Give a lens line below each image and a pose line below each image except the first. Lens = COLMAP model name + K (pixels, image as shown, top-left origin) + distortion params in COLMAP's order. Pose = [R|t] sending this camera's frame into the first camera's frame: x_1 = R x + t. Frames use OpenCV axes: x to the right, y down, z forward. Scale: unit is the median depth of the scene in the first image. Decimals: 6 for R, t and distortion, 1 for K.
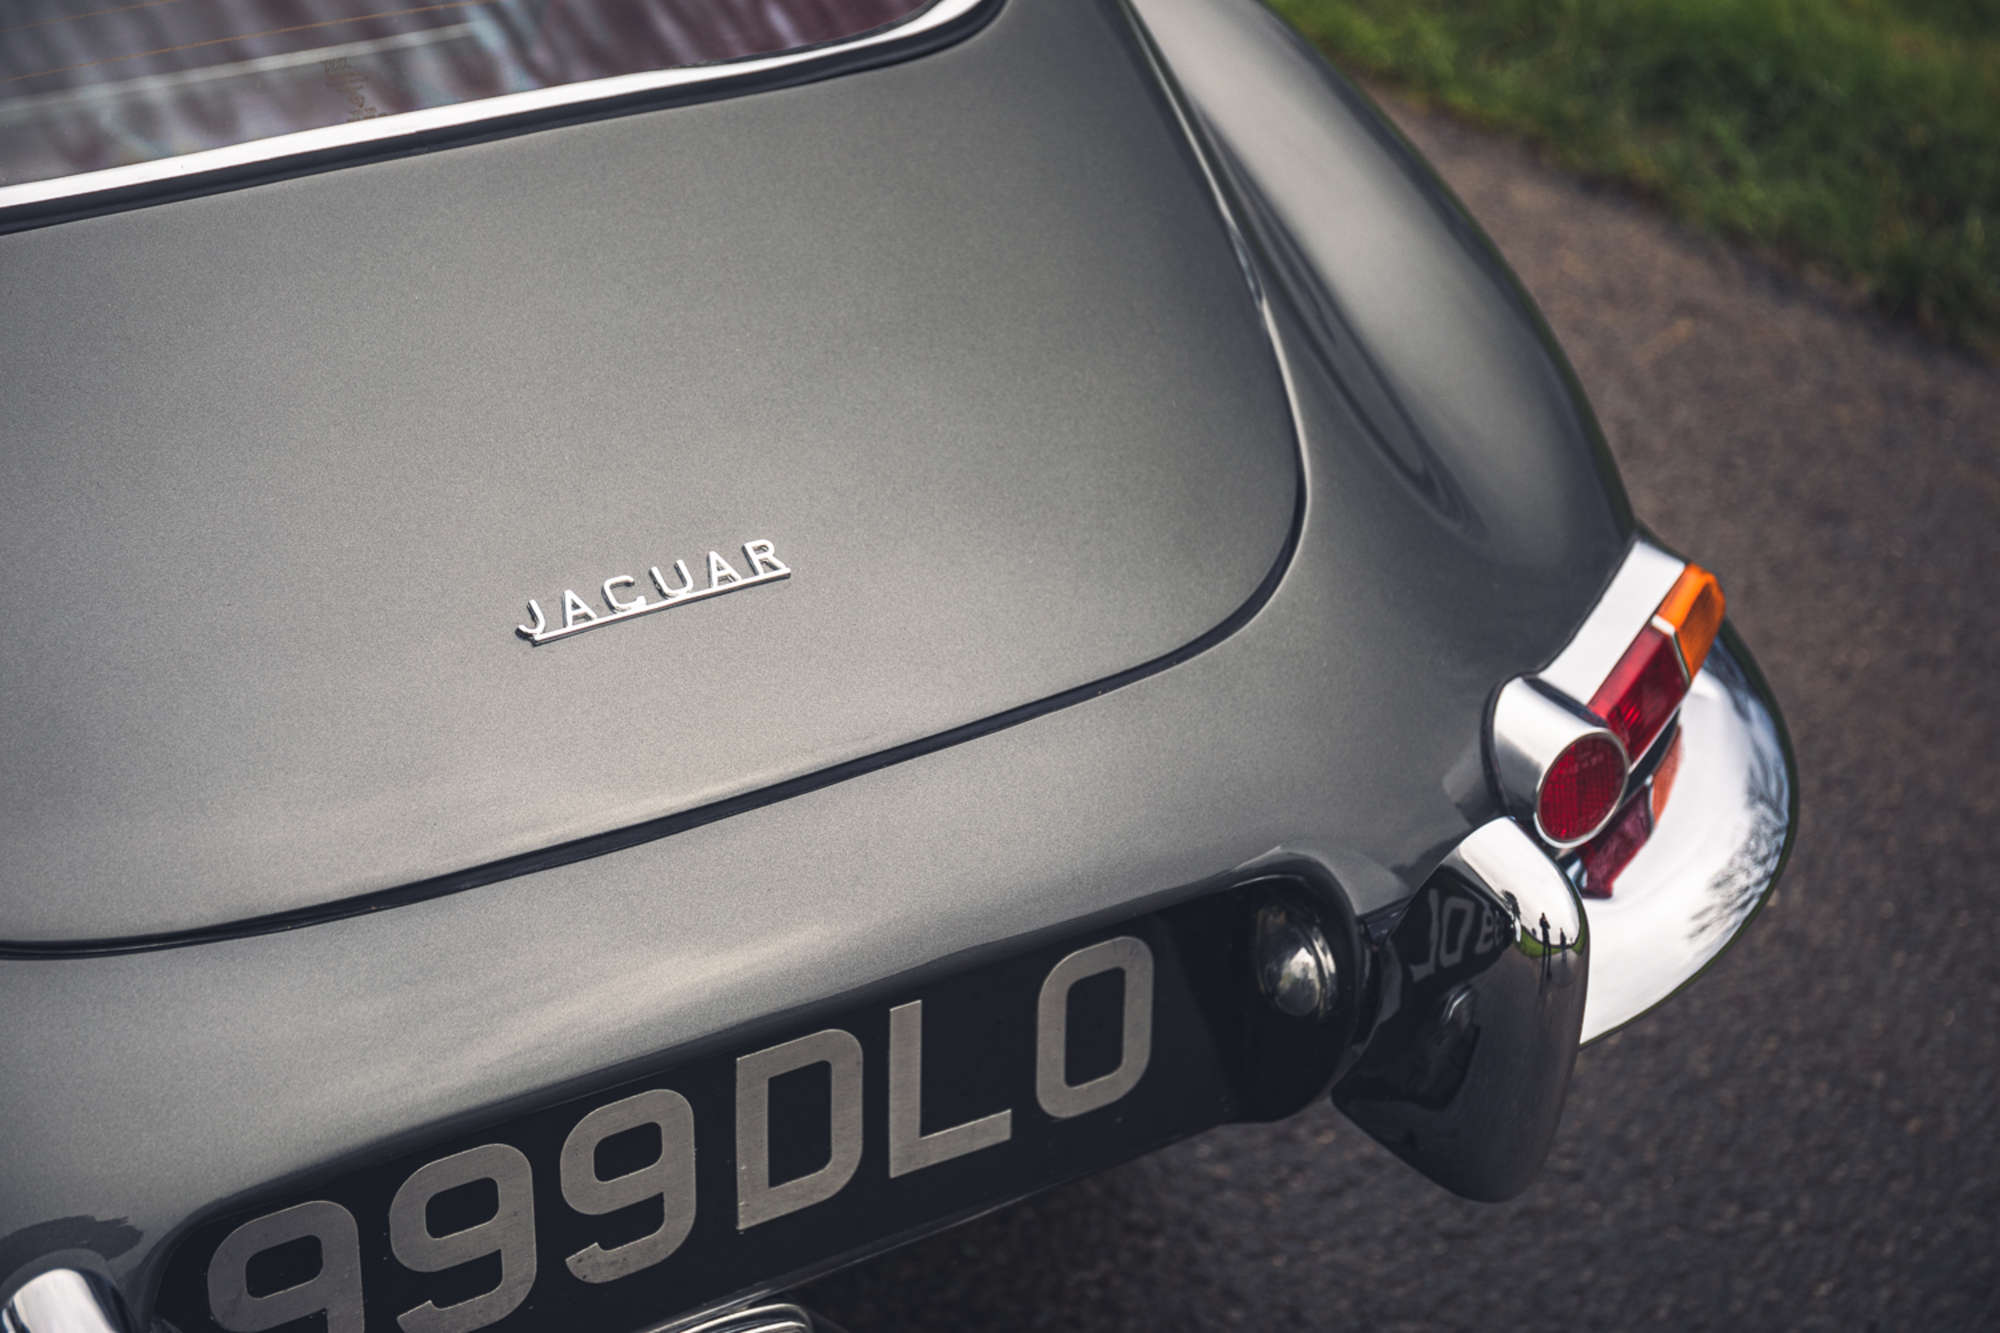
lens RADIAL K [[3711.4, 0, 996.2], [0, 3711.4, 662.1], [0, 0, 1]] dist [0.134091, 0.000000]
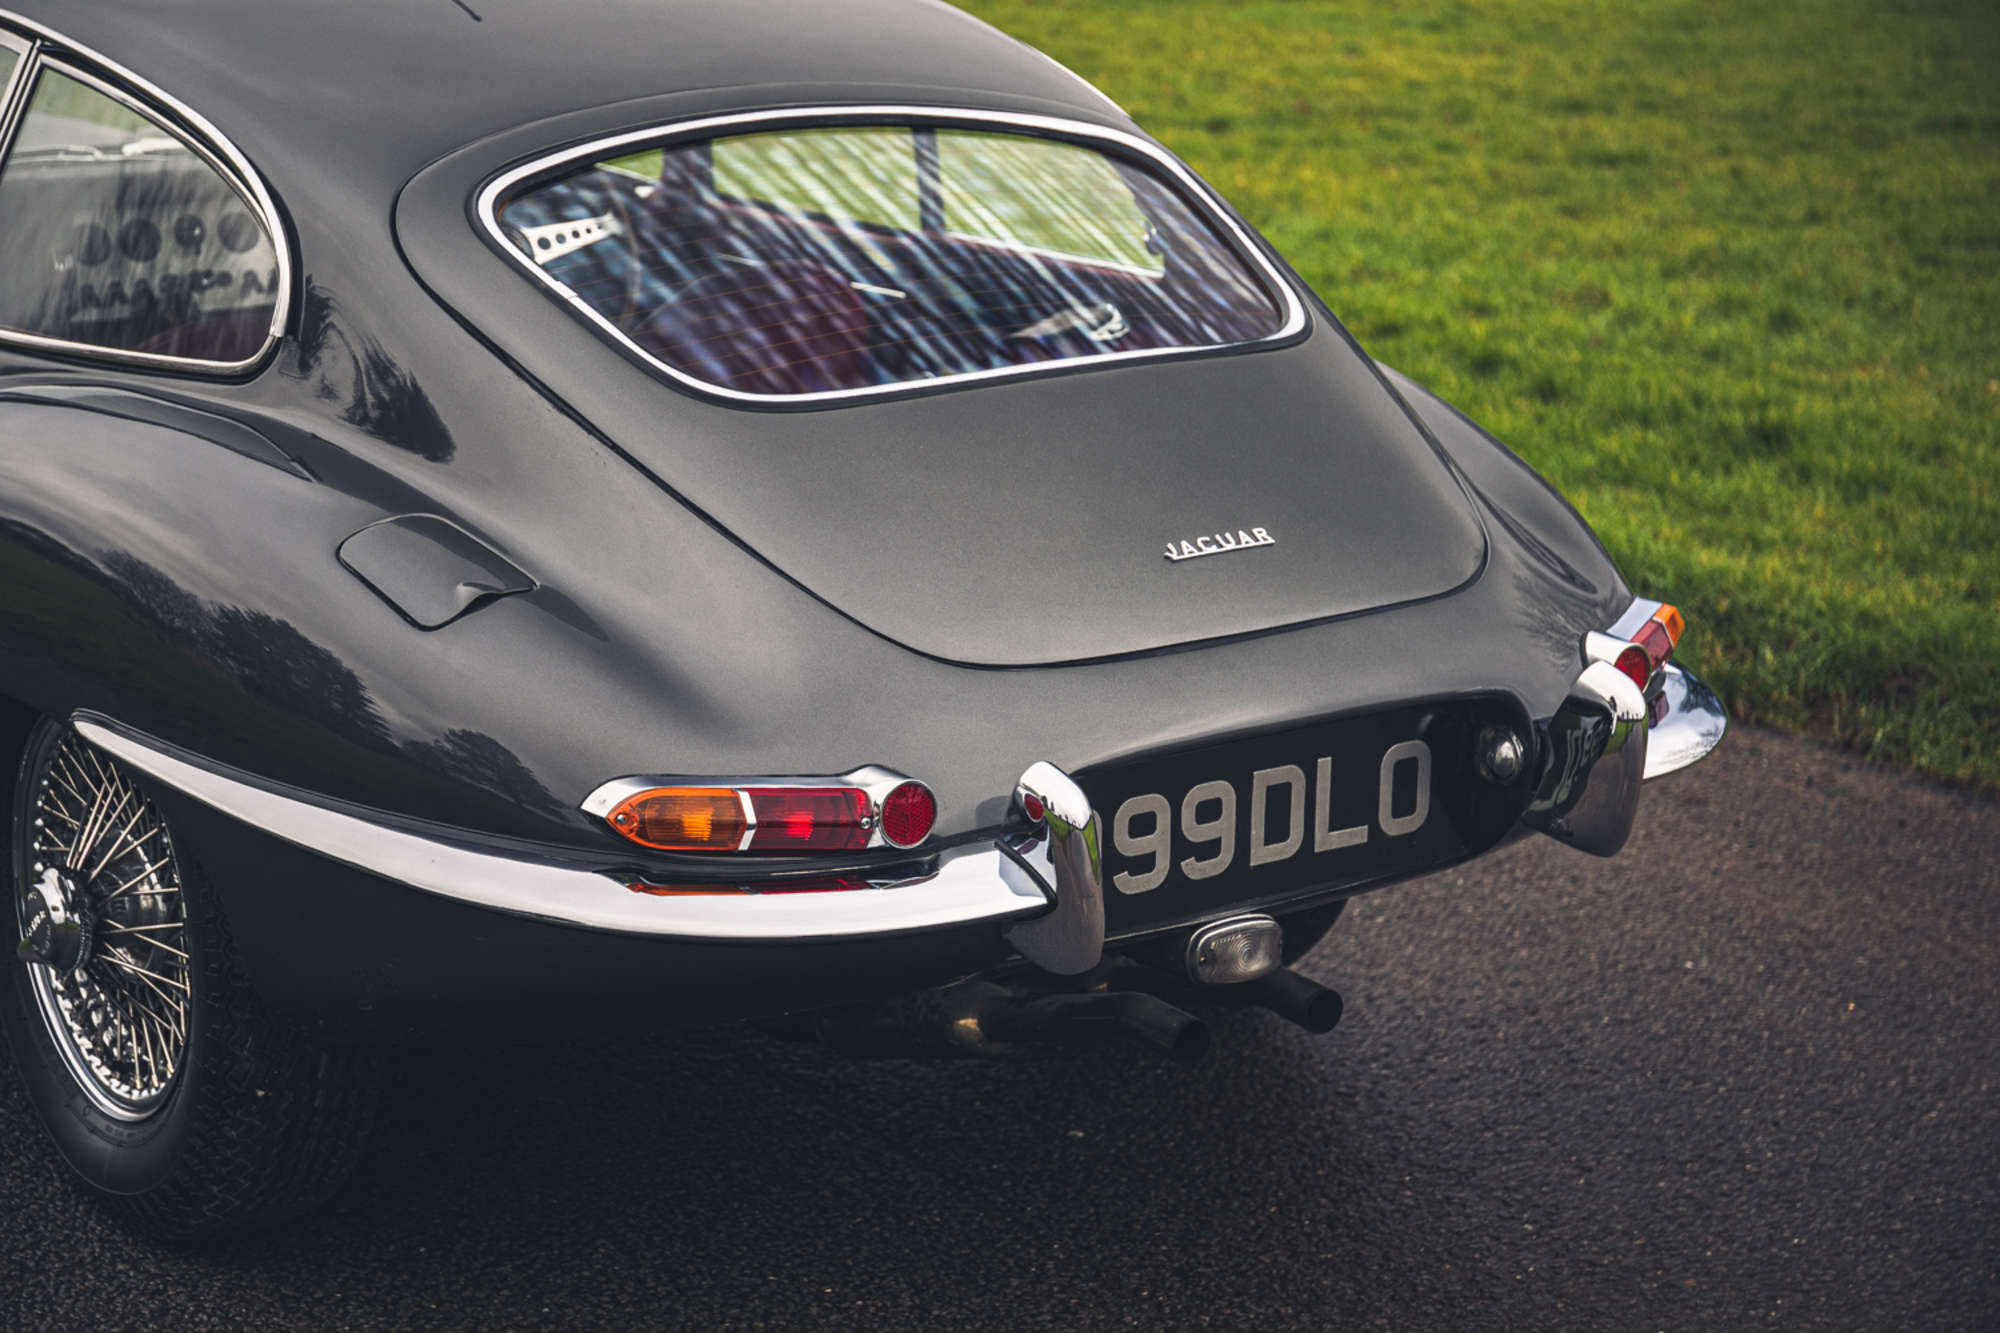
lens RADIAL K [[3711.4, 0, 1005.6], [0, 3711.4, 676.6], [0, 0, 1]] dist [0.134091, 0.000000]
pose [[0.997685, -0.020826, 0.064744, -0.223153], [0.033735, 0.978137, -0.205209, 0.310528], [-0.059055, 0.206918, 0.976574, -0.687697]]
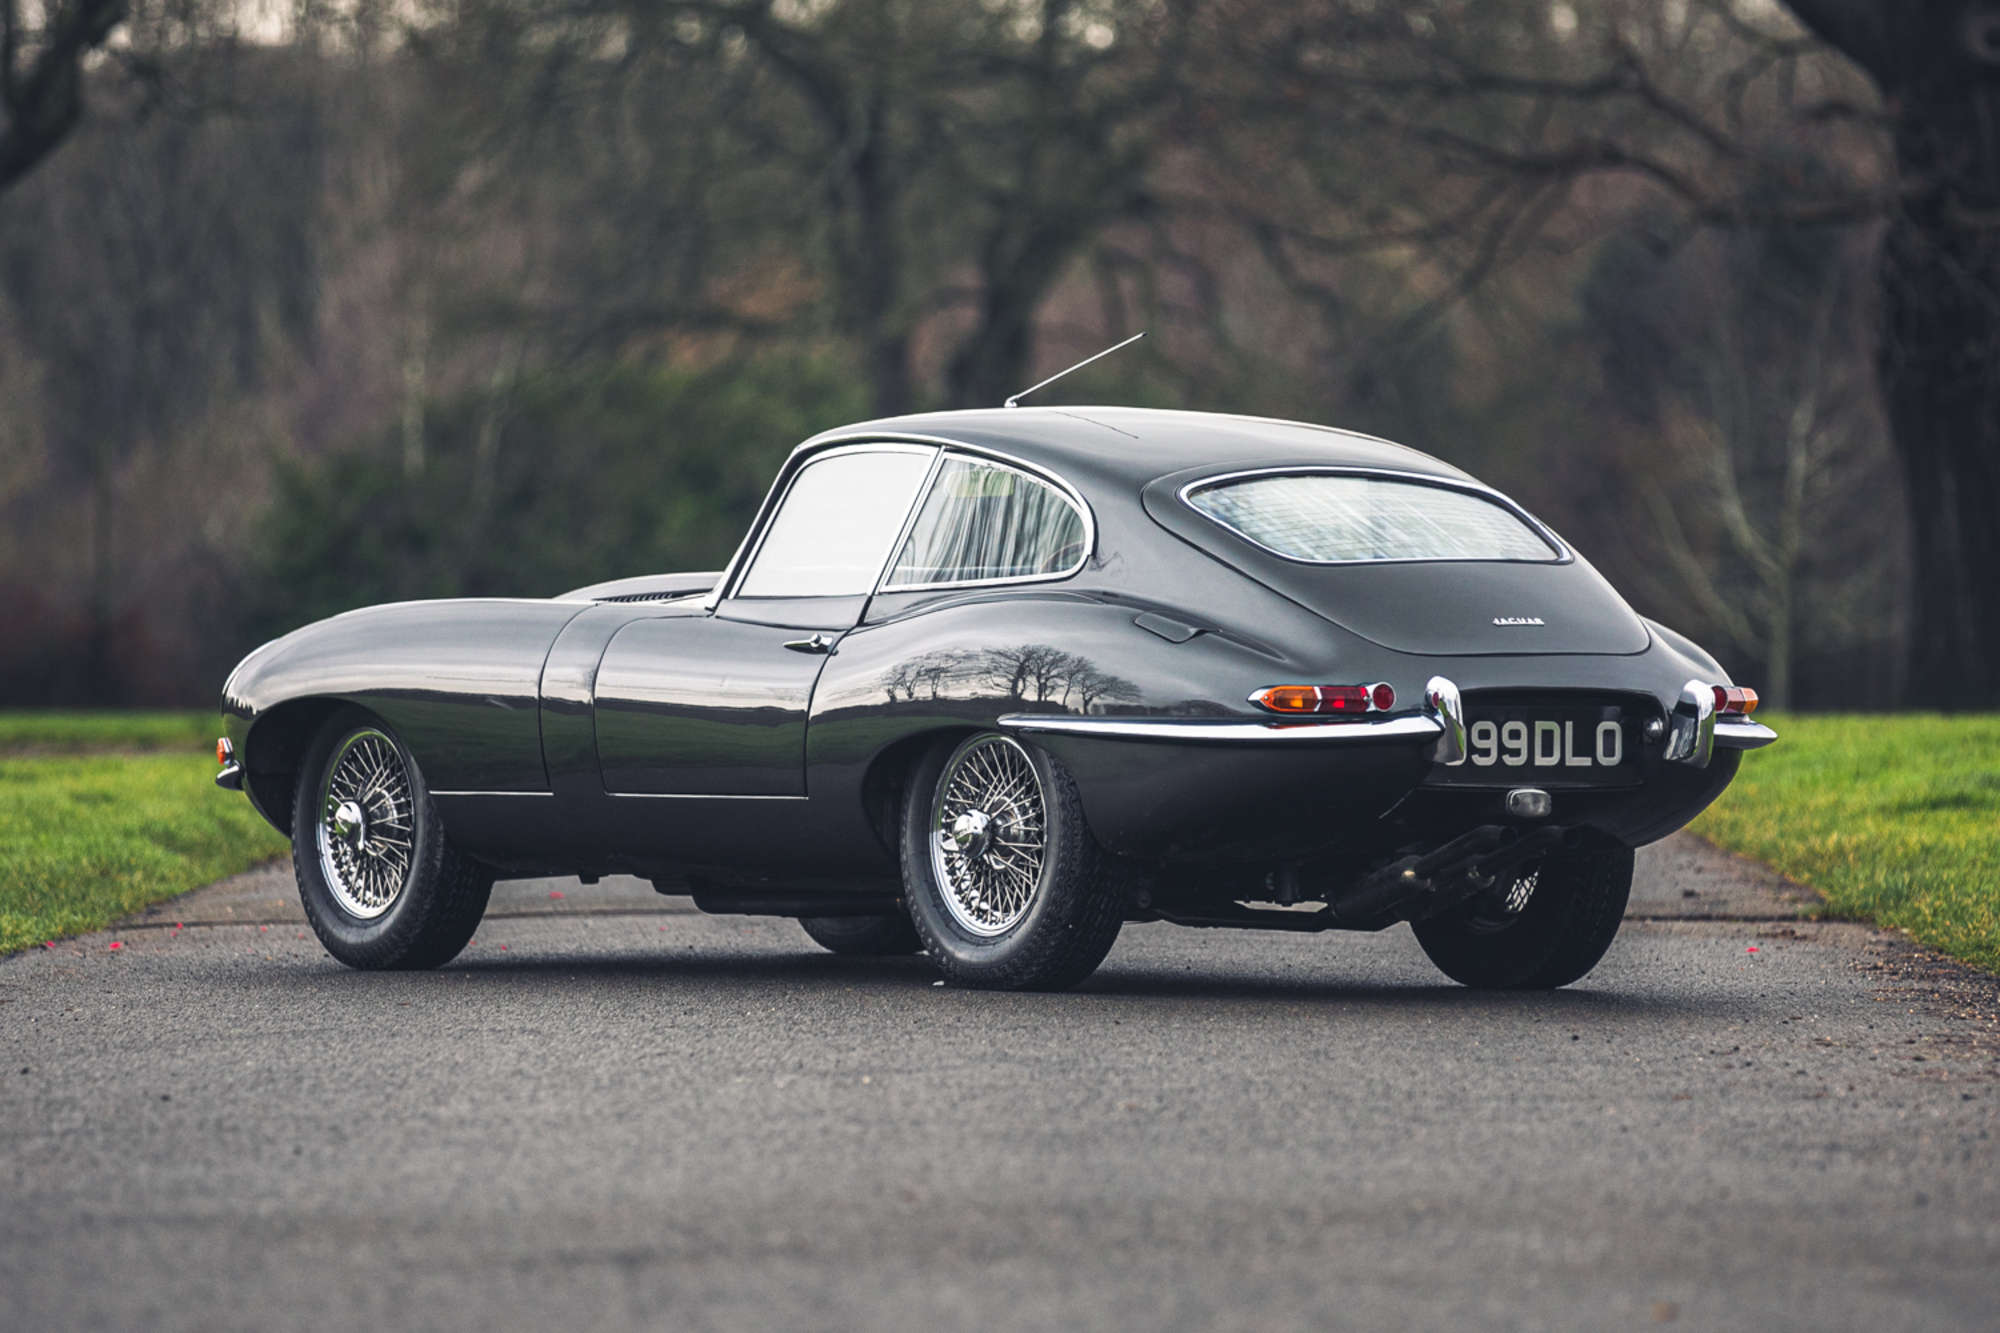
lens RADIAL K [[11494.7, 0, 1096.6], [0, 11494.7, 680.8], [0, 0, 1]] dist [0.544669, 0.000000]
pose [[0.999343, -0.014978, 0.032992, -0.716639], [0.028046, 0.896267, -0.442627, 4.212571], [-0.022940, 0.443261, 0.896099, -7.833237]]
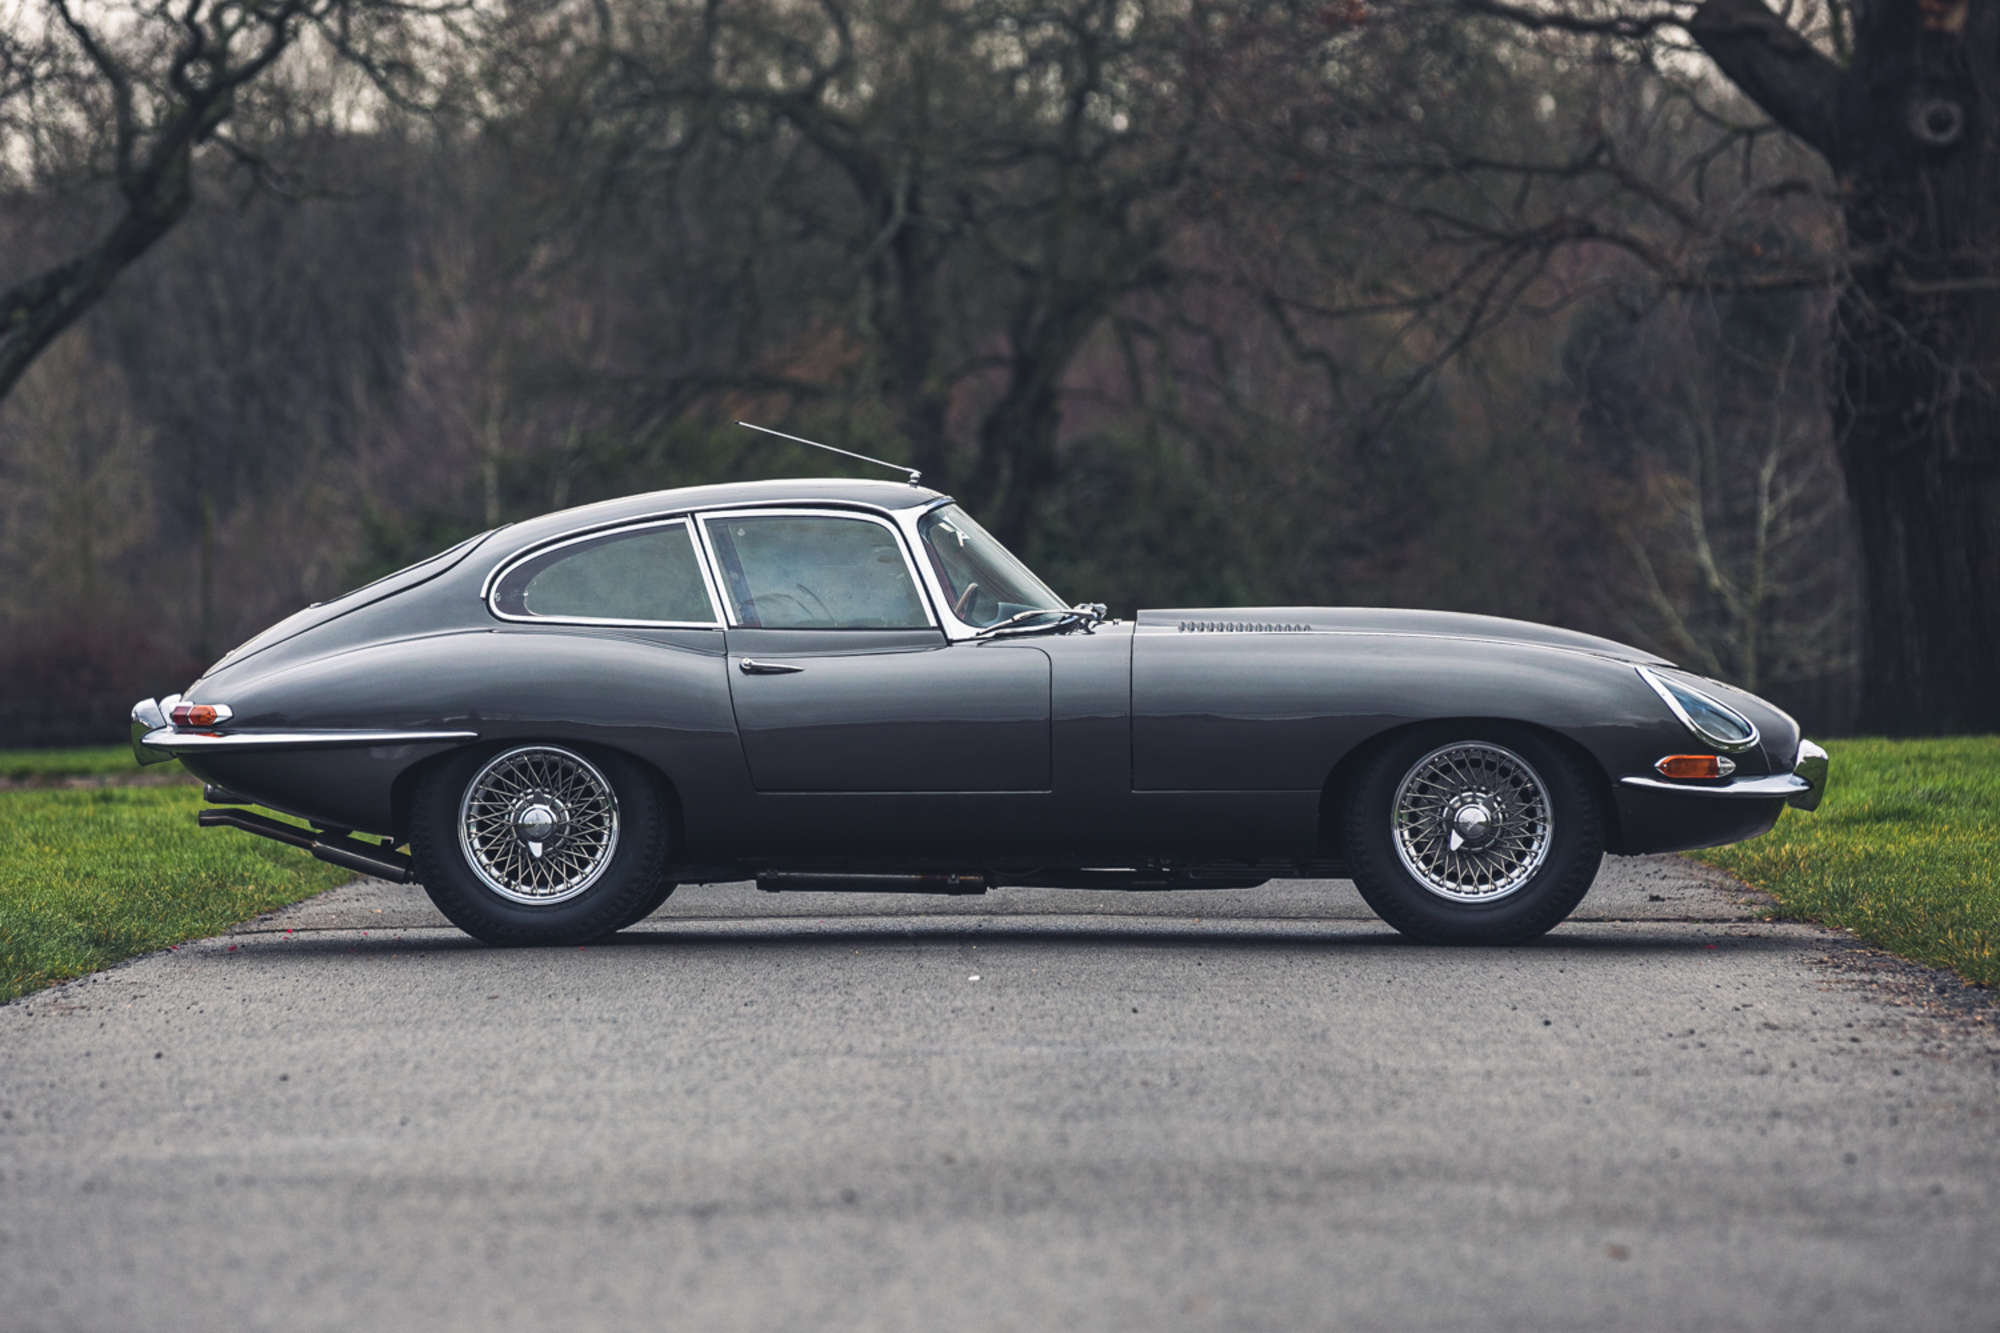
lens RADIAL K [[11000.7, 0, 1006.0], [0, 11000.7, 663.9], [0, 0, 1]] dist [0.217726, 0.000000]
pose [[0.999573, -0.019273, 0.021973, -0.721413], [0.027085, 0.893342, -0.448561, 4.395133], [-0.010984, 0.448965, 0.893482, -8.164777]]
